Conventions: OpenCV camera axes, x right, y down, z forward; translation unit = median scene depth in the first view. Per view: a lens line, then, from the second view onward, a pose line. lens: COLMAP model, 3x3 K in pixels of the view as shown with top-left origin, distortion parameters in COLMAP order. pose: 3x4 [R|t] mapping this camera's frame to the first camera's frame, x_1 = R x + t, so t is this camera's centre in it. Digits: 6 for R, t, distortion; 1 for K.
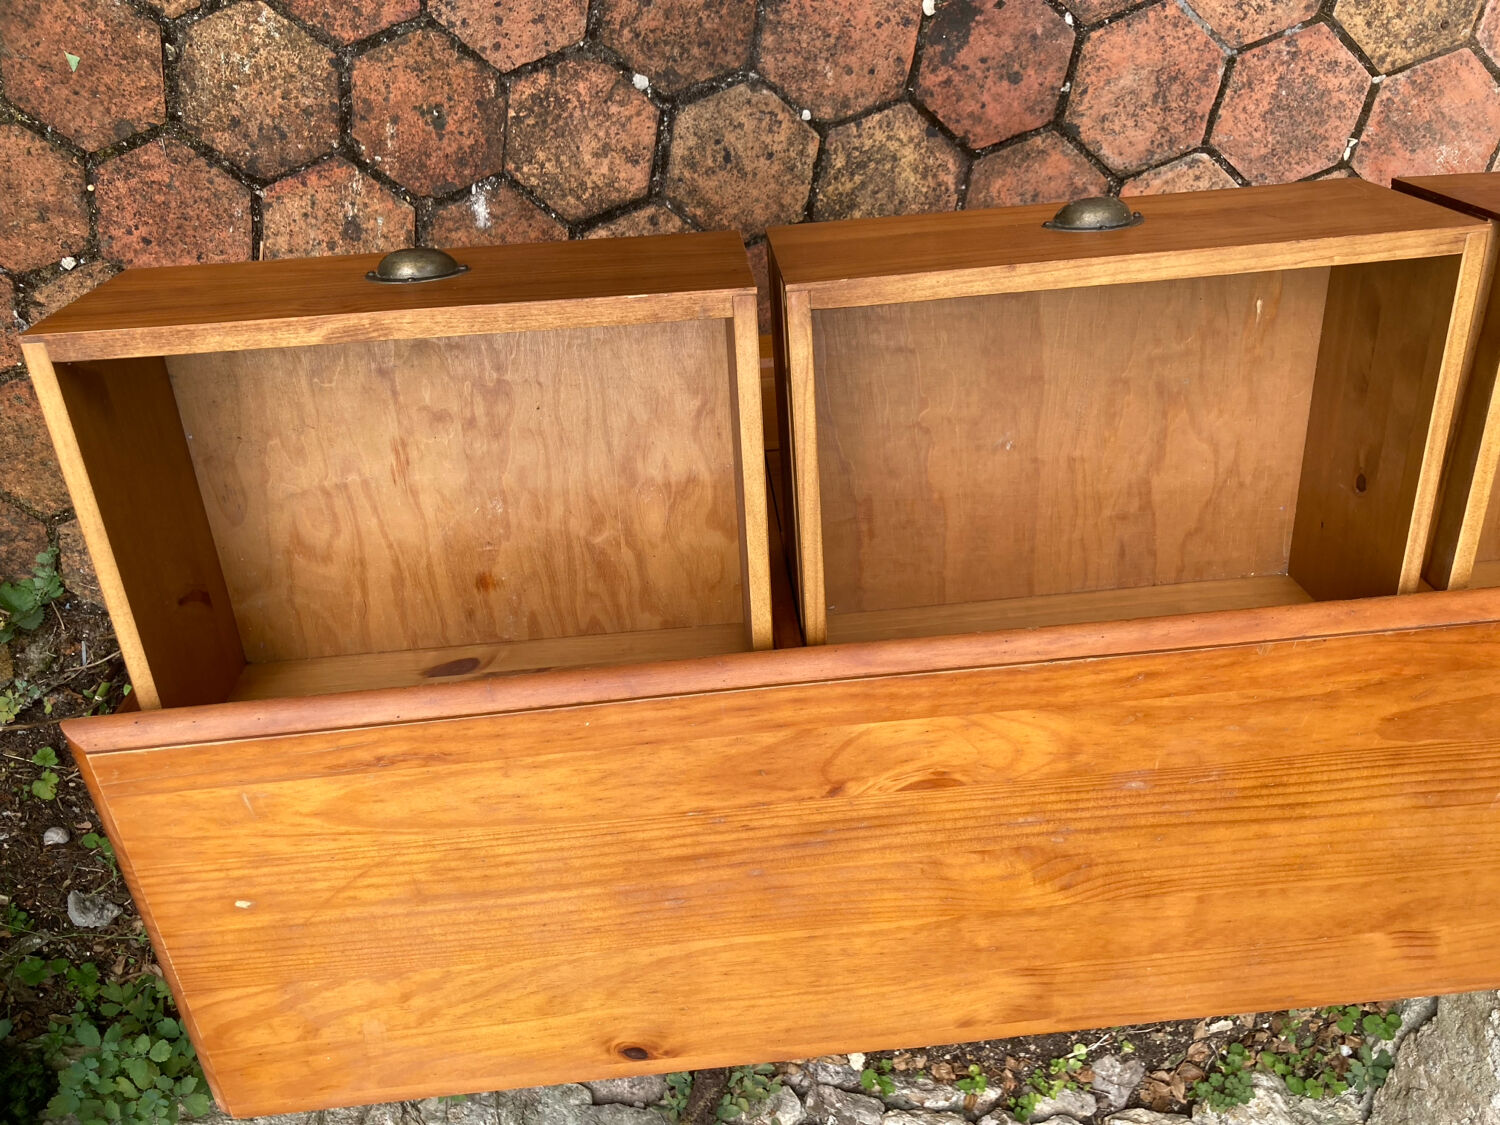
lens RADIAL K [[1237.6, 0, 754.3], [0, 1237.6, 577.2], [0, 0, 1]] dist [0.016263, -0.015542]
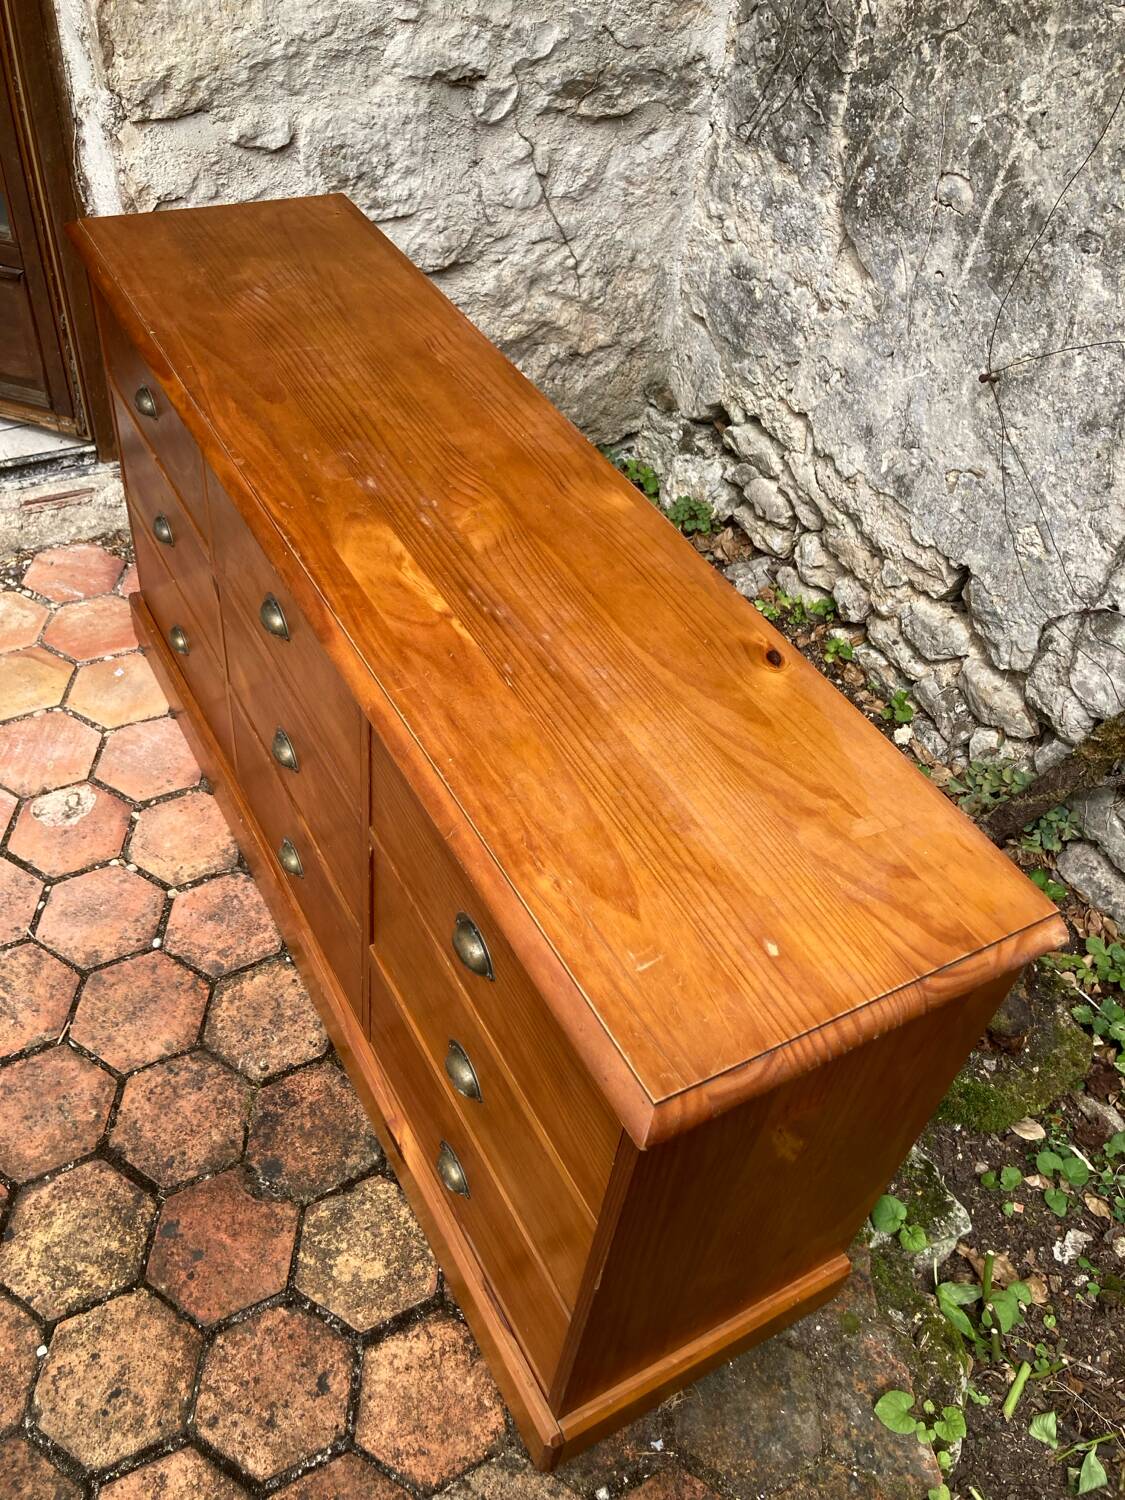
lens RADIAL K [[1237.6, 0, 553.4], [0, 1237.6, 741.7], [0, 0, 1]] dist [0.016263, -0.015542]
pose [[-0.609465, -0.642674, 0.464245, -0.358202], [0.744292, -0.665518, 0.055809, 0.197140], [0.273096, 0.379548, 0.883947, 0.060504]]
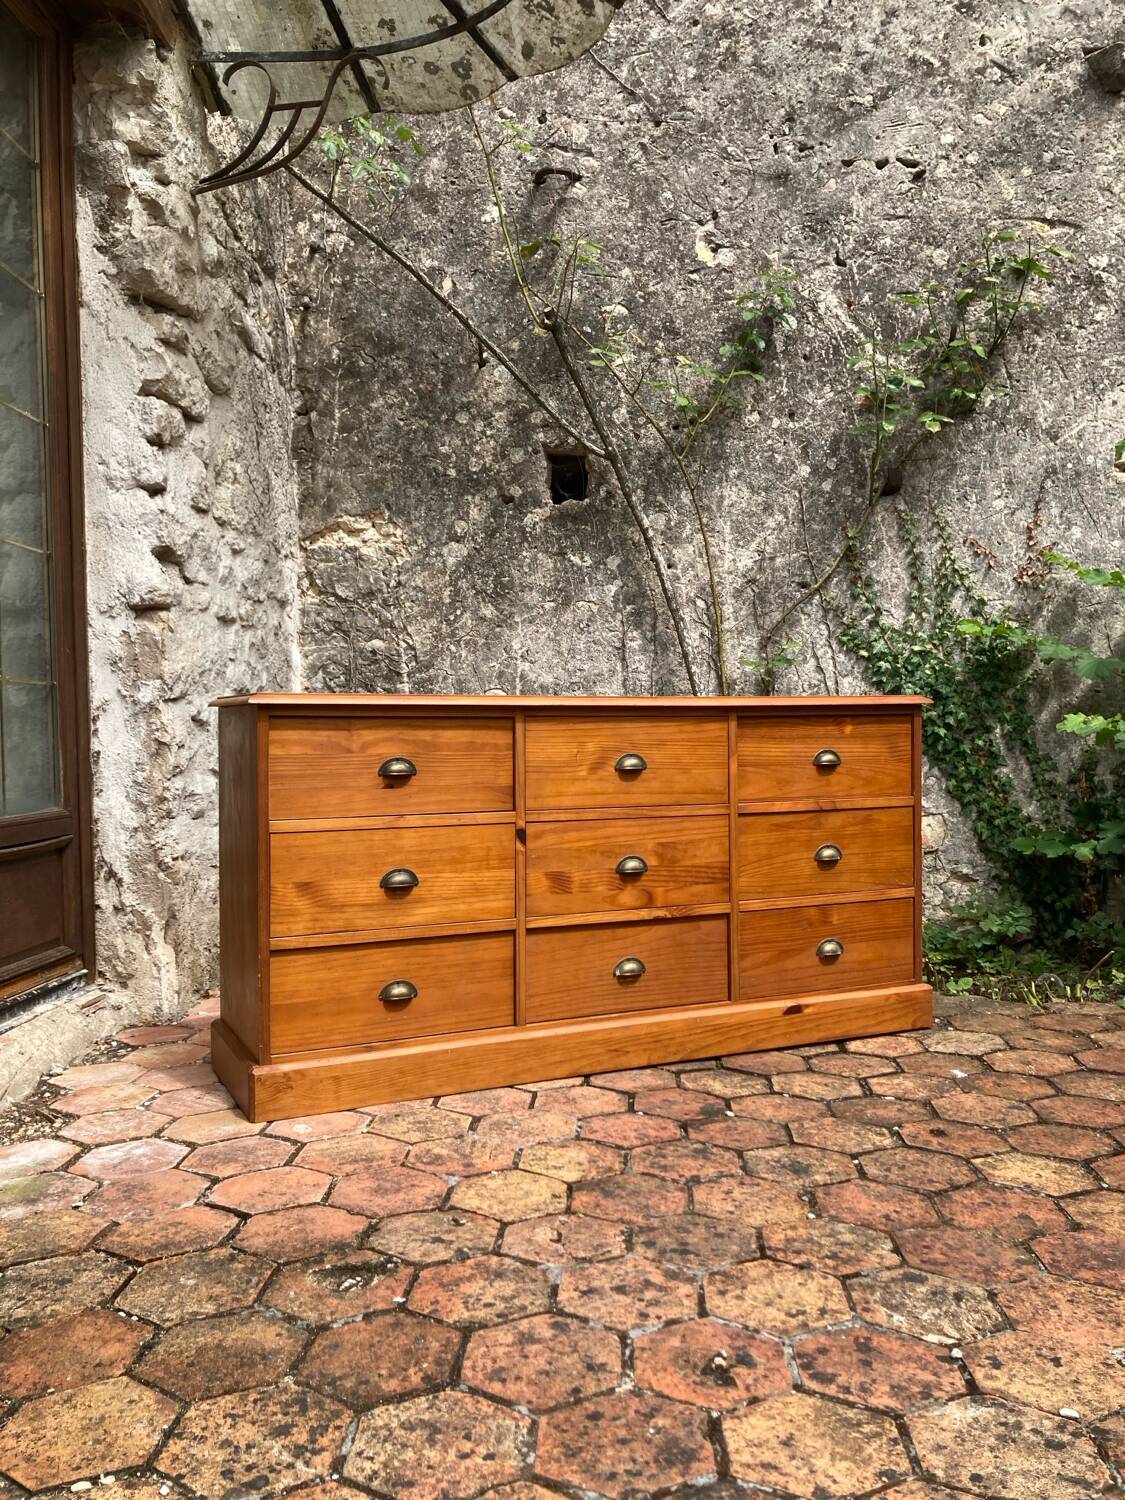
lens RADIAL K [[1237.6, 0, 569.0], [0, 1237.6, 727.5], [0, 0, 1]] dist [0.016263, -0.015542]
pose [[-0.993295, -0.065019, -0.095592, 0.527290], [-0.050719, -0.497949, 0.865722, -1.570385], [-0.103888, 0.864766, 0.491312, -0.204180]]
